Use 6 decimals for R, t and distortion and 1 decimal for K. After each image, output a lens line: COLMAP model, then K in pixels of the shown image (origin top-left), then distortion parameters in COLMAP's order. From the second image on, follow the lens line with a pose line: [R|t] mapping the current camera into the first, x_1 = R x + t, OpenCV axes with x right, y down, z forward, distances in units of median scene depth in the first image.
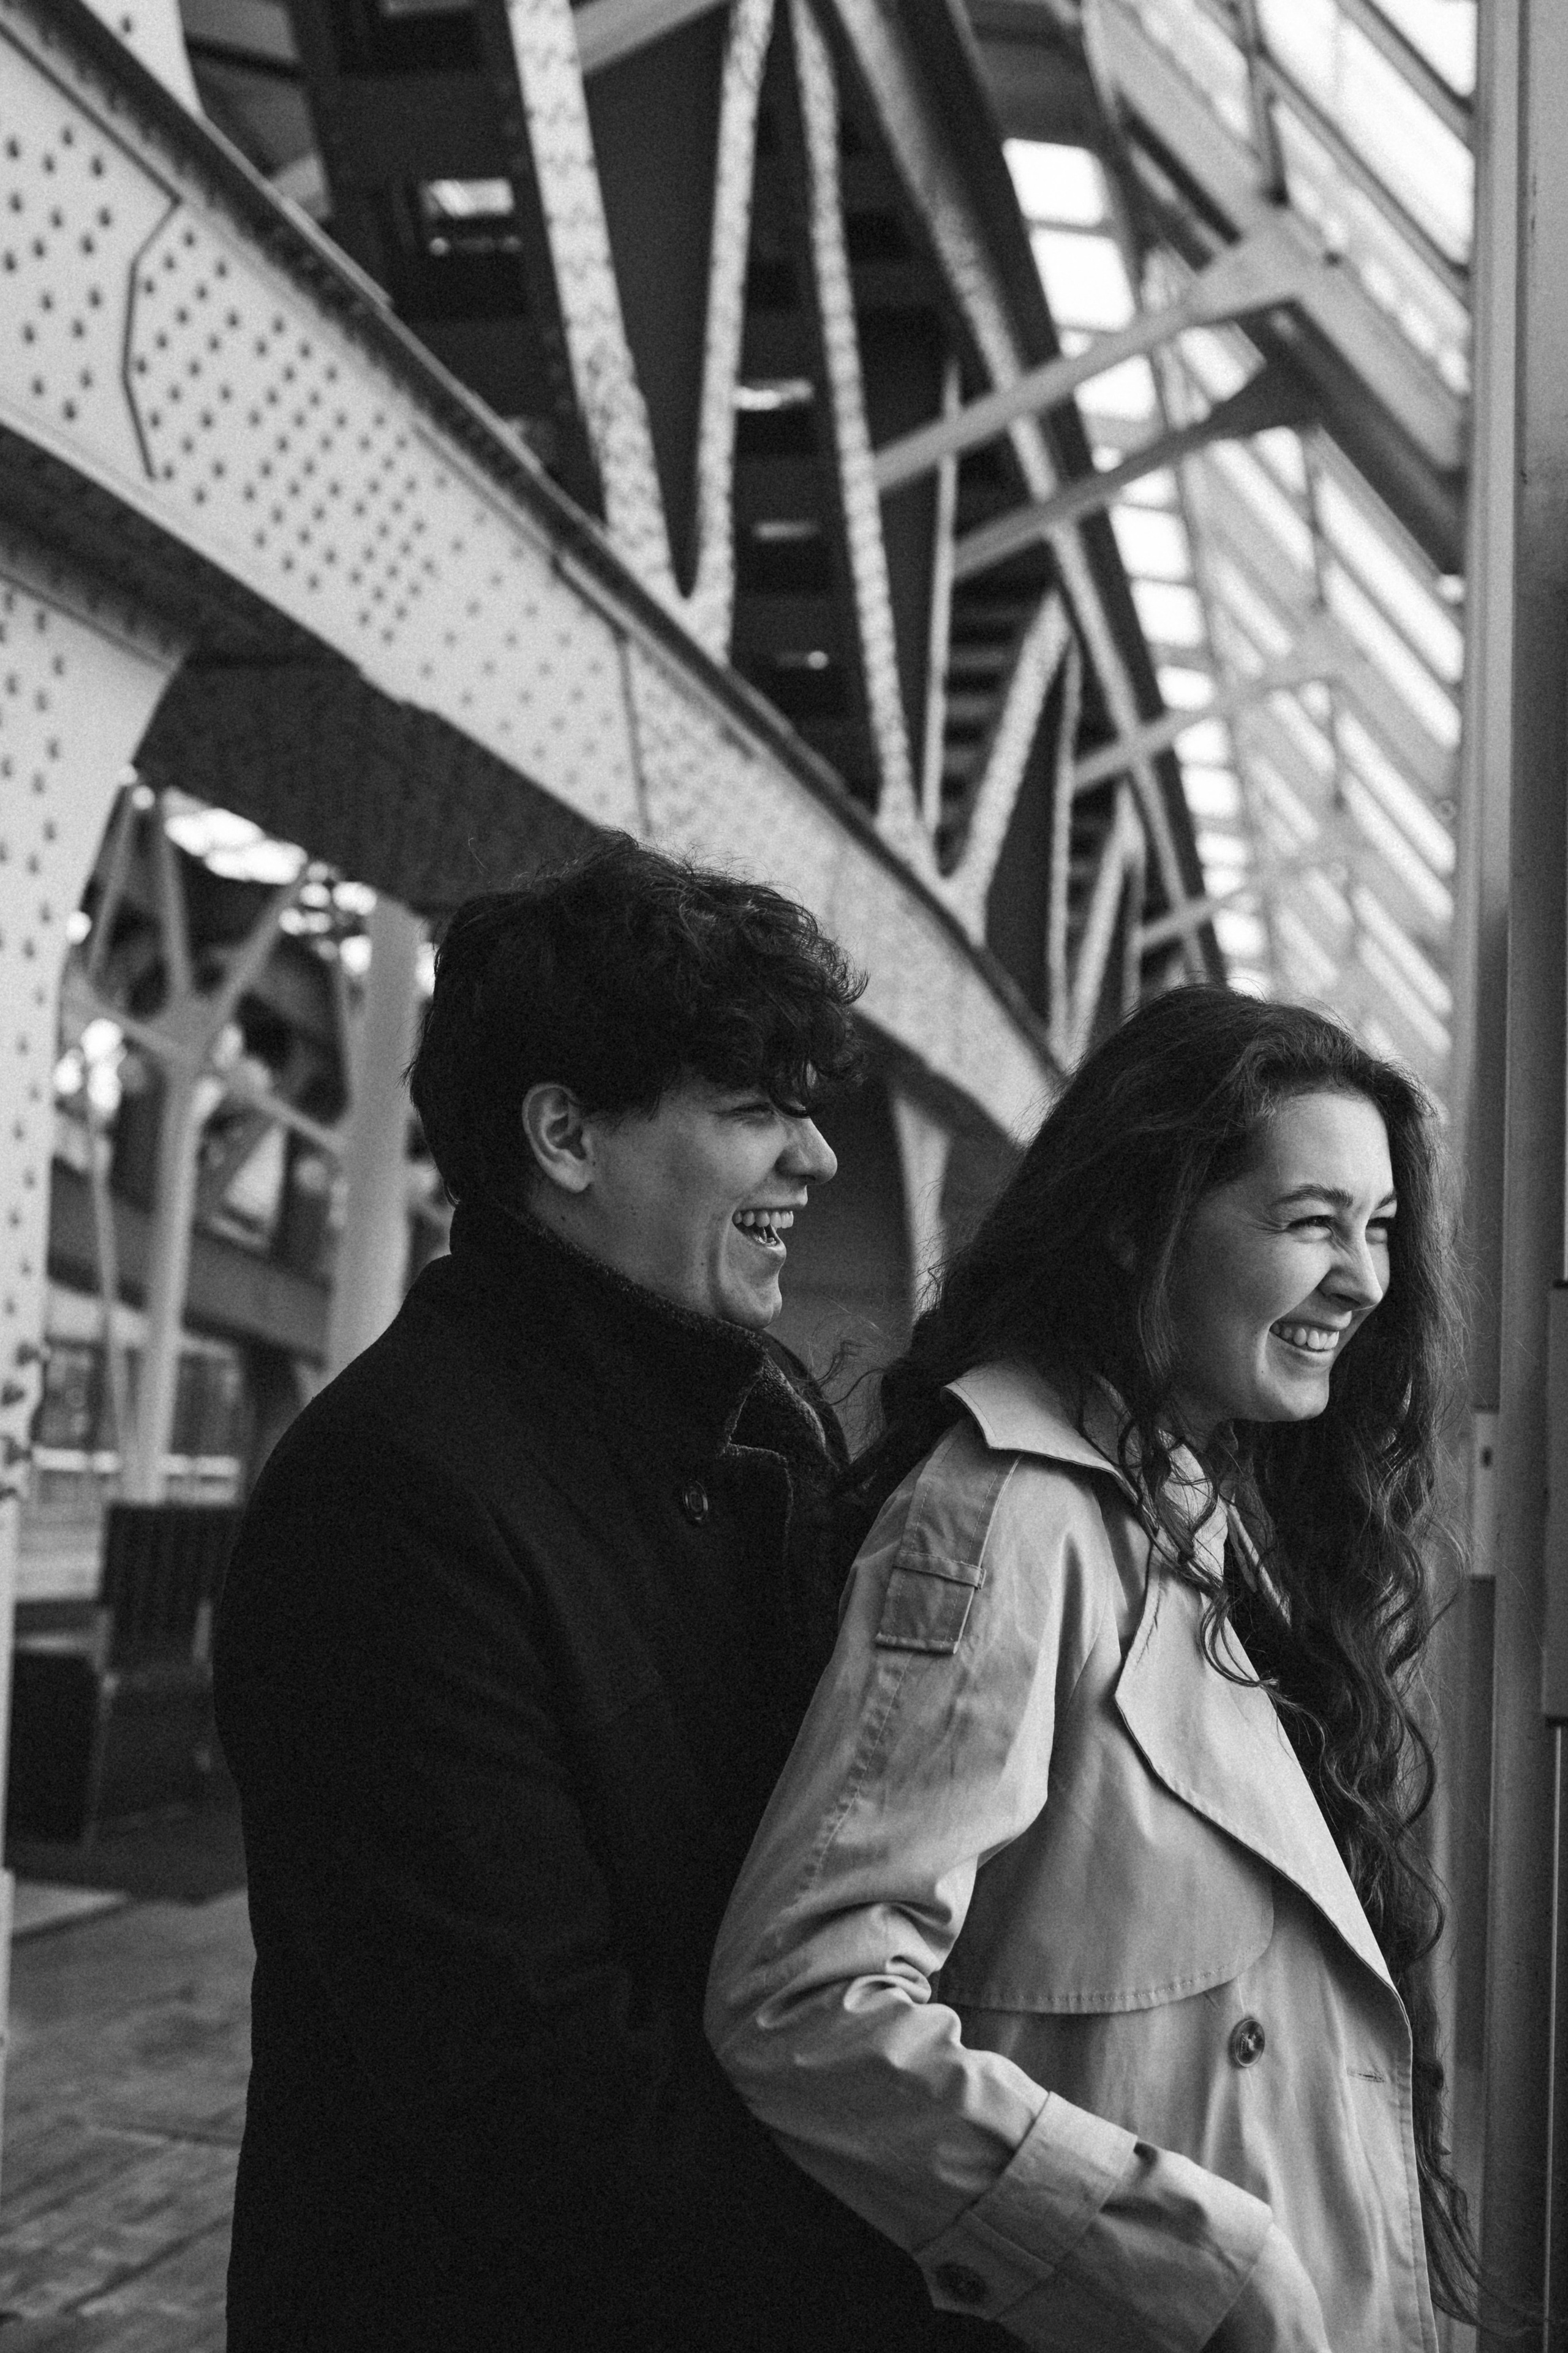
lens RADIAL K [[2443.7, 0, 784.0], [0, 2443.7, 1176.5], [0, 0, 1]] dist [-0.005484, -0.010937]
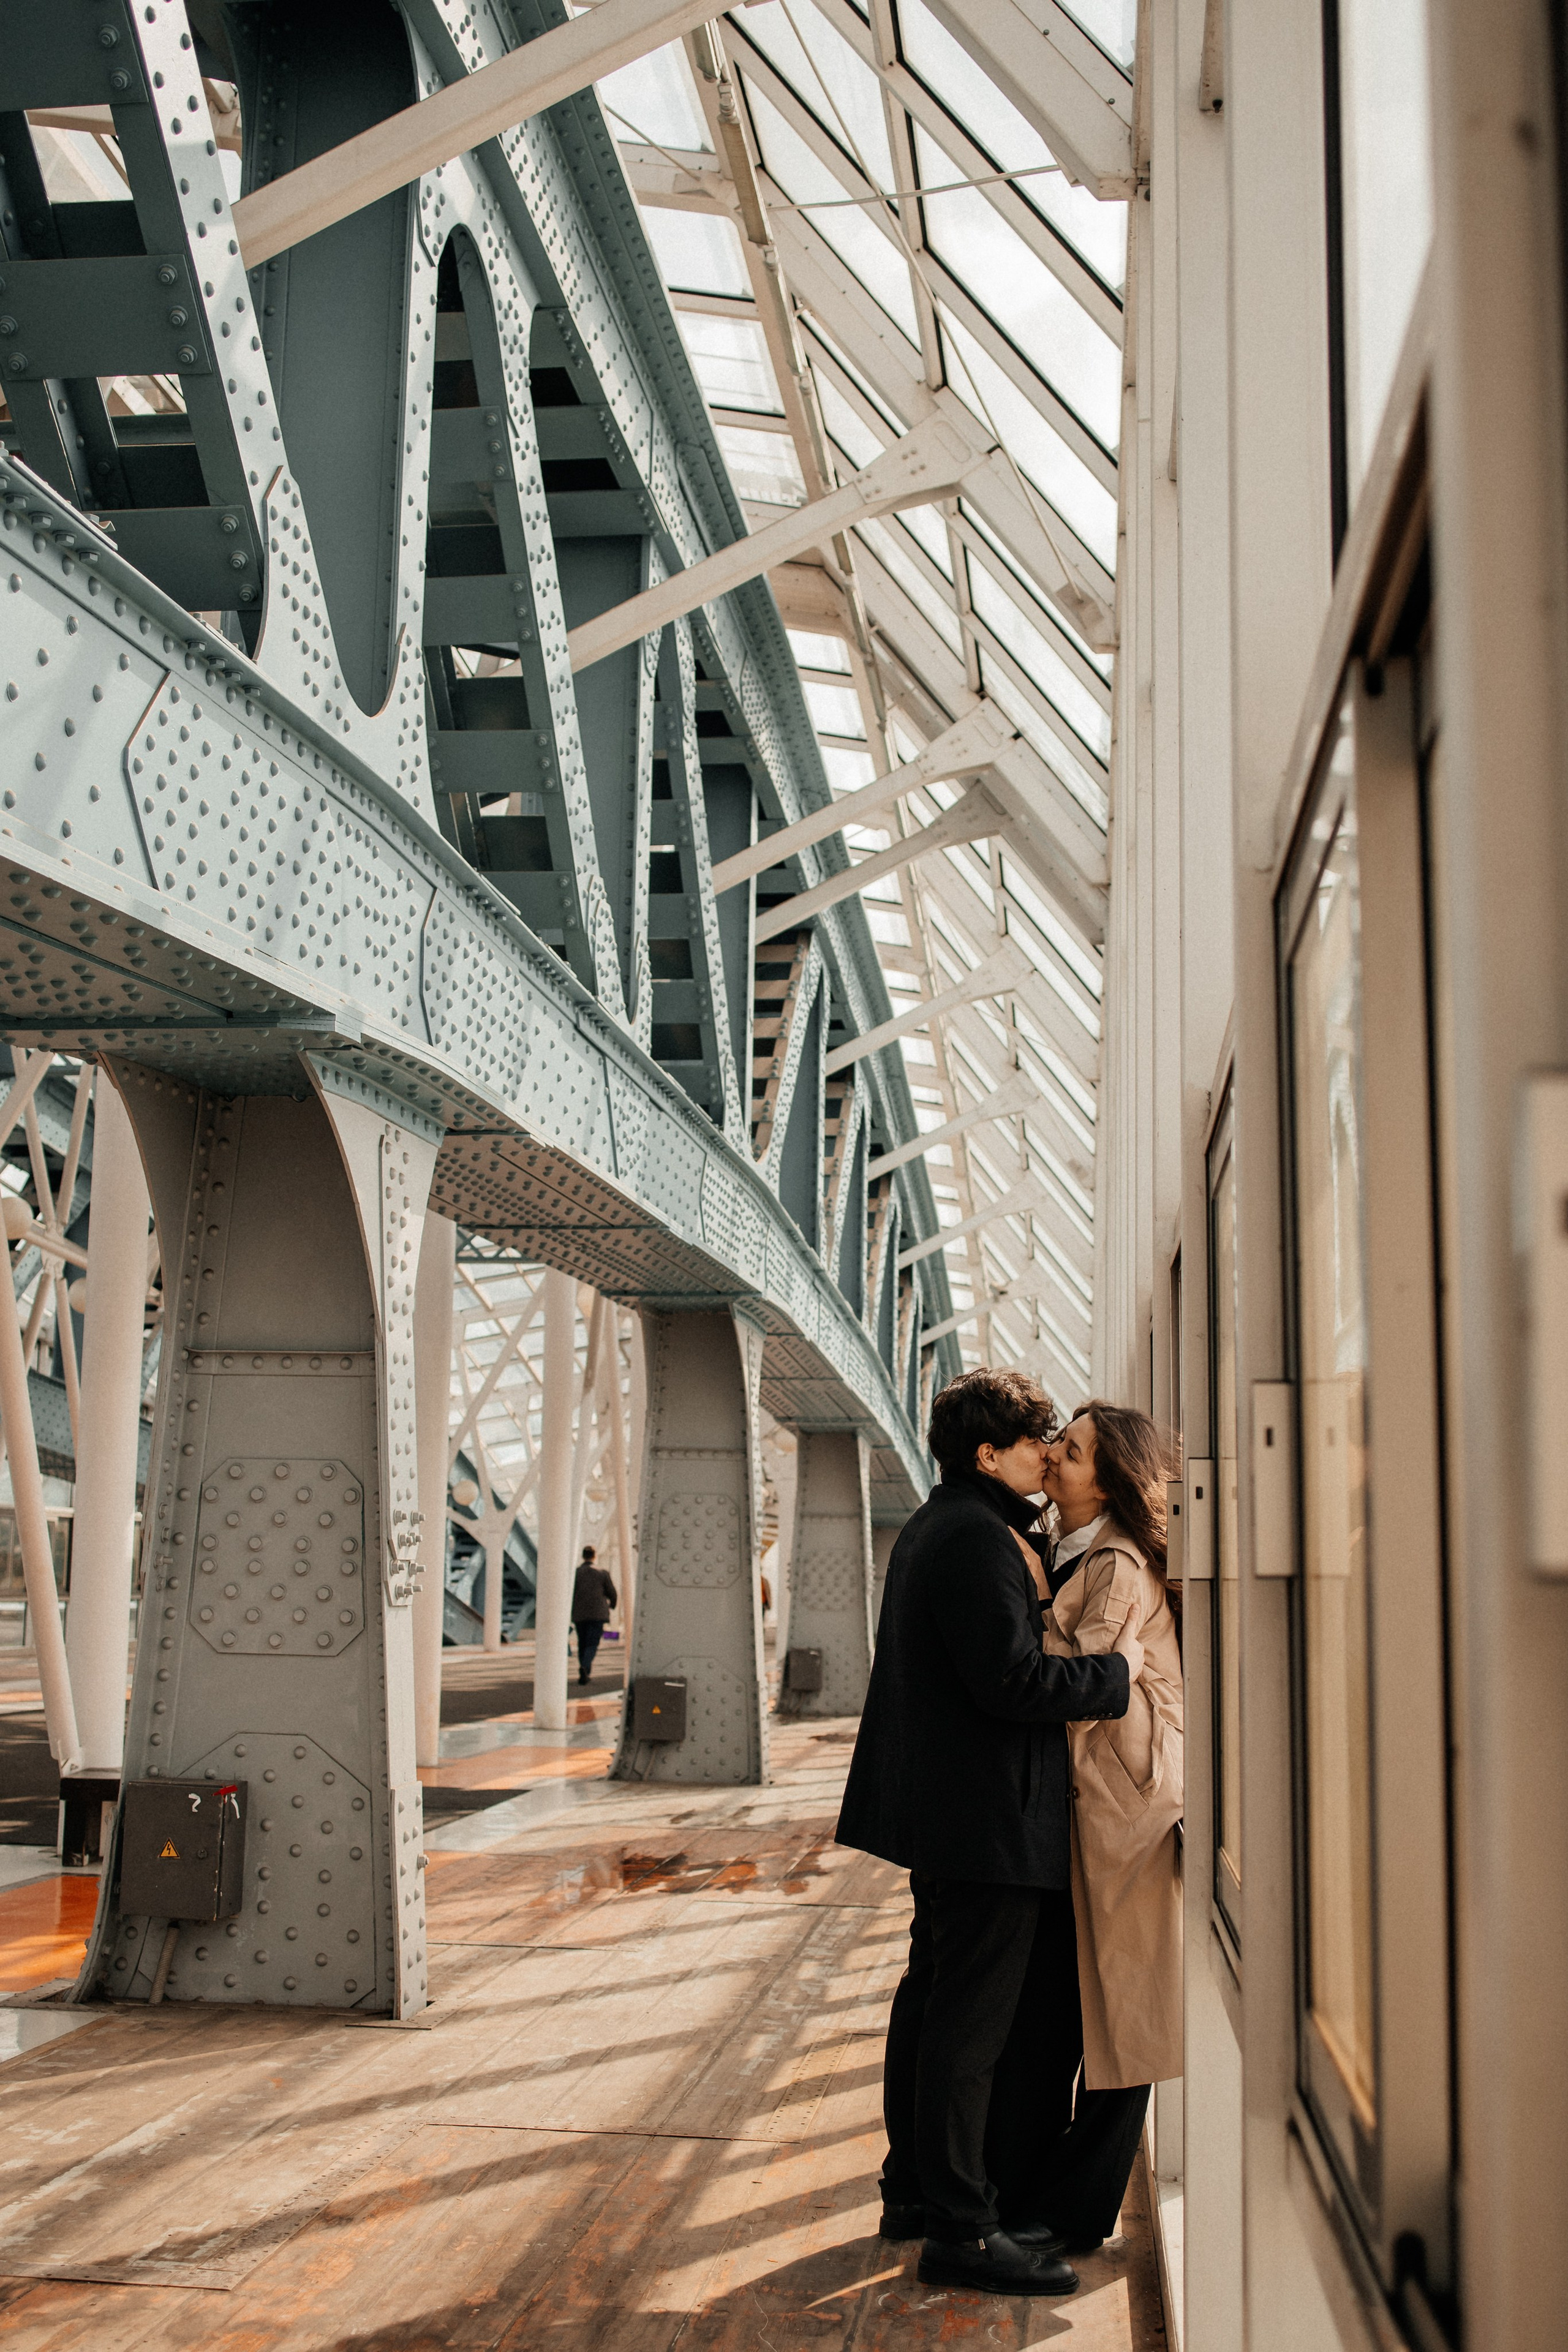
lens RADIAL K [[2375.6, 0, 784.0], [0, 2375.6, 1176.0], [0, 0, 1]] dist [0.008694, 0.004201]
pose [[0.991171, 0.010869, 0.132147, -0.099984], [-0.004215, 0.998714, -0.050526, -0.036574], [-0.132526, 0.049523, 0.989942, -0.394806]]
